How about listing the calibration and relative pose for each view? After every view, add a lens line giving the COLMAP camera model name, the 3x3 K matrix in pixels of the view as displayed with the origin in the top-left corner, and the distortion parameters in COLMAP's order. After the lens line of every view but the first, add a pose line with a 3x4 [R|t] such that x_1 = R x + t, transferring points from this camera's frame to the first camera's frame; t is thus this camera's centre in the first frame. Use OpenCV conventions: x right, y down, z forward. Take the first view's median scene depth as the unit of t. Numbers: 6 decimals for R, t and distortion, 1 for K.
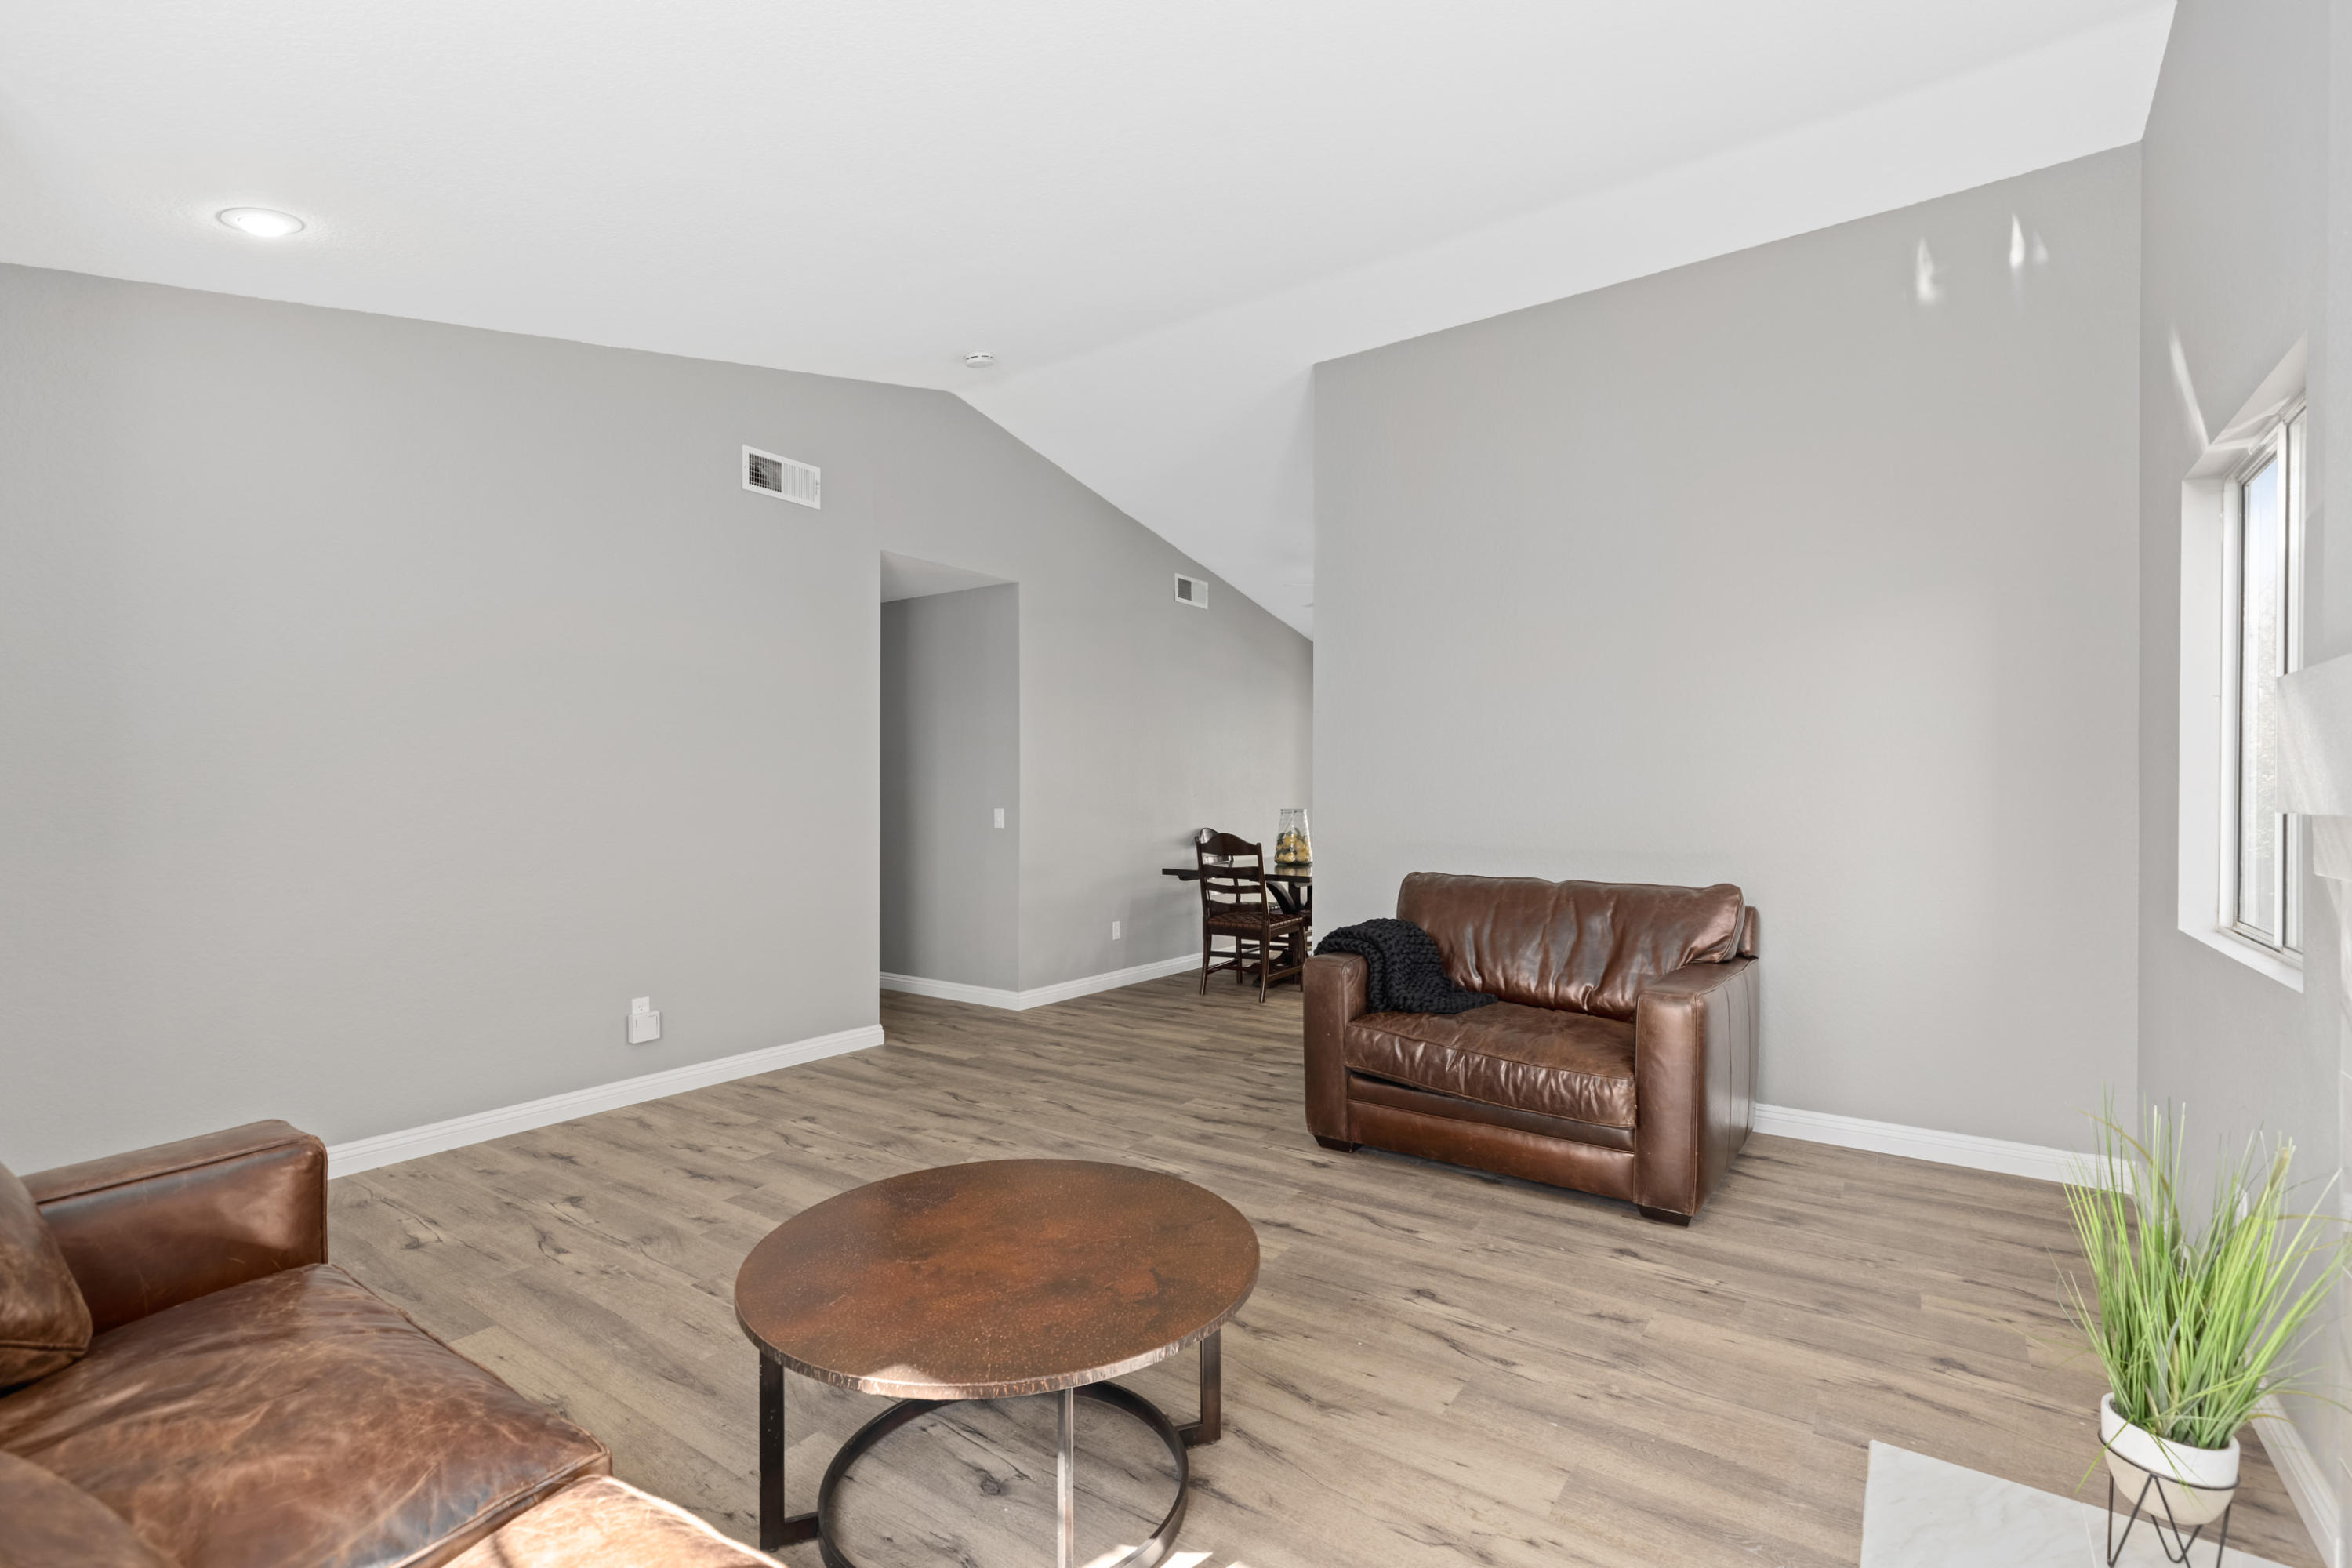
lens RADIAL K [[1082.5, 0, 1179.5], [0, 1082.5, 794.1], [0, 0, 1]] dist [0.004942, -0.000027]
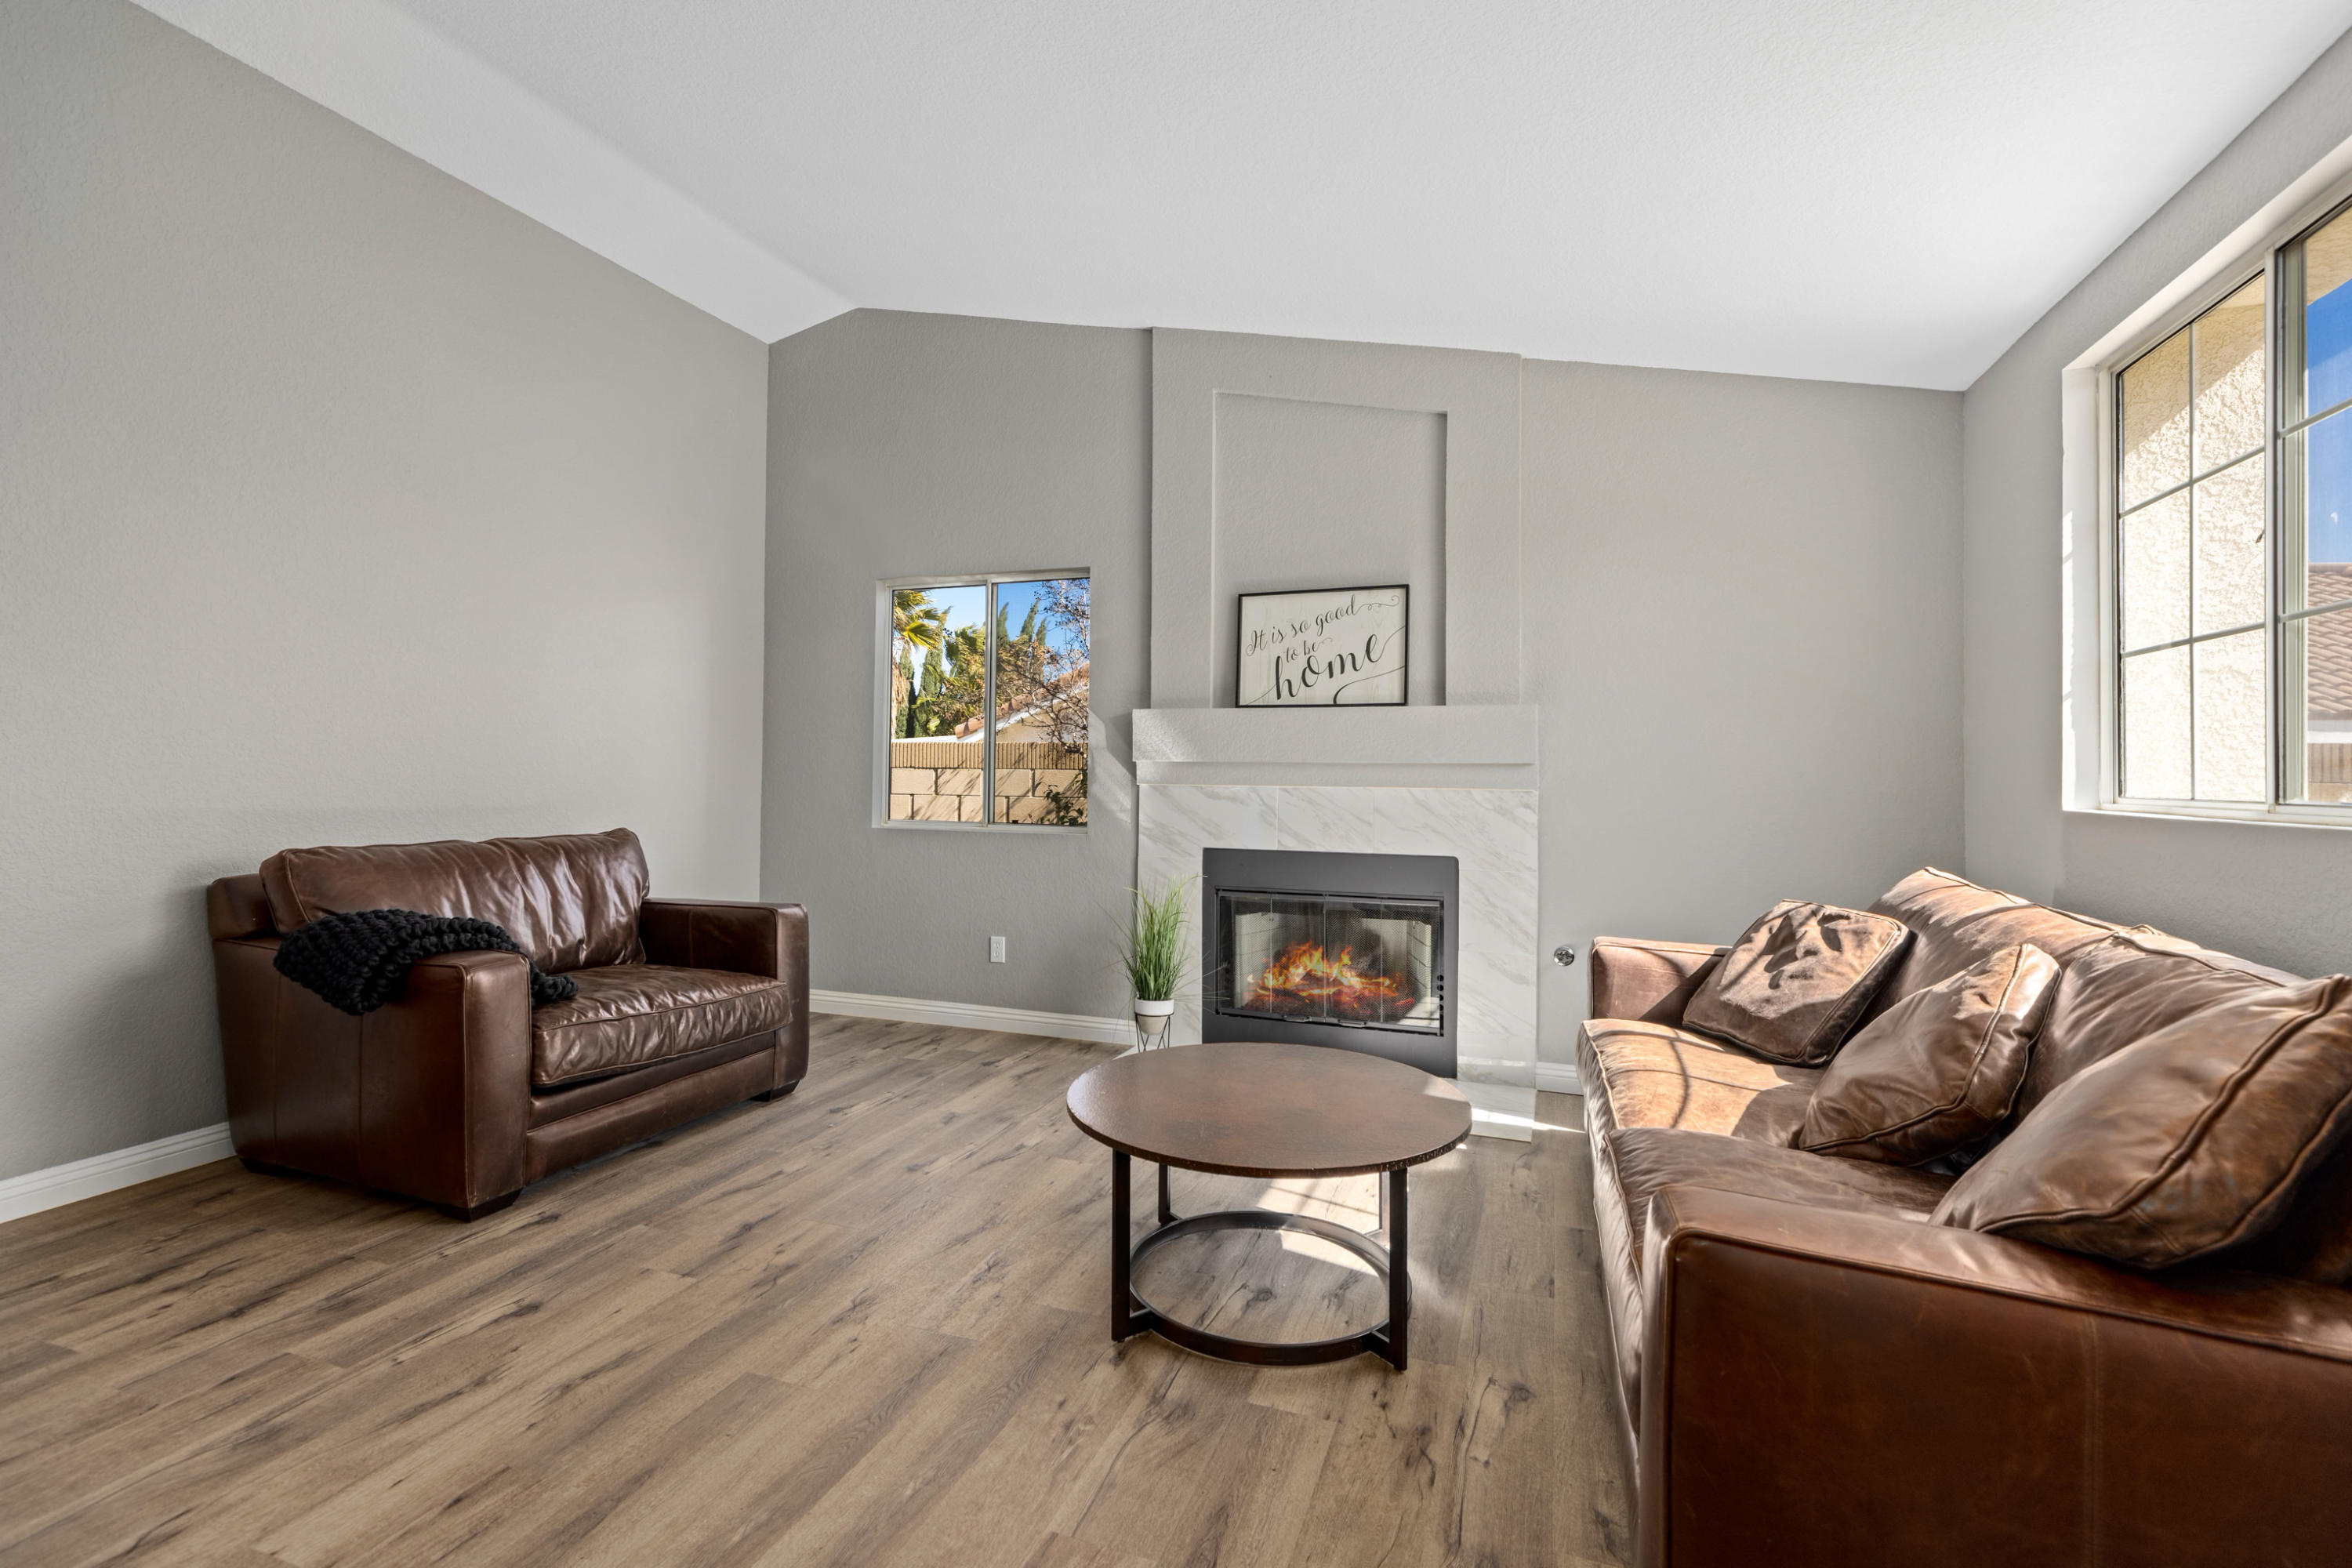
lens RADIAL K [[1082.5, 0, 1181.7], [0, 1082.5, 774.6], [0, 0, 1]] dist [0.004942, -0.000027]
pose [[-0.278705, -0.005275, 0.960362, -0.827782], [-0.007632, 0.999966, 0.003277, 0.027054], [-0.960346, -0.006416, -0.278735, 0.897006]]
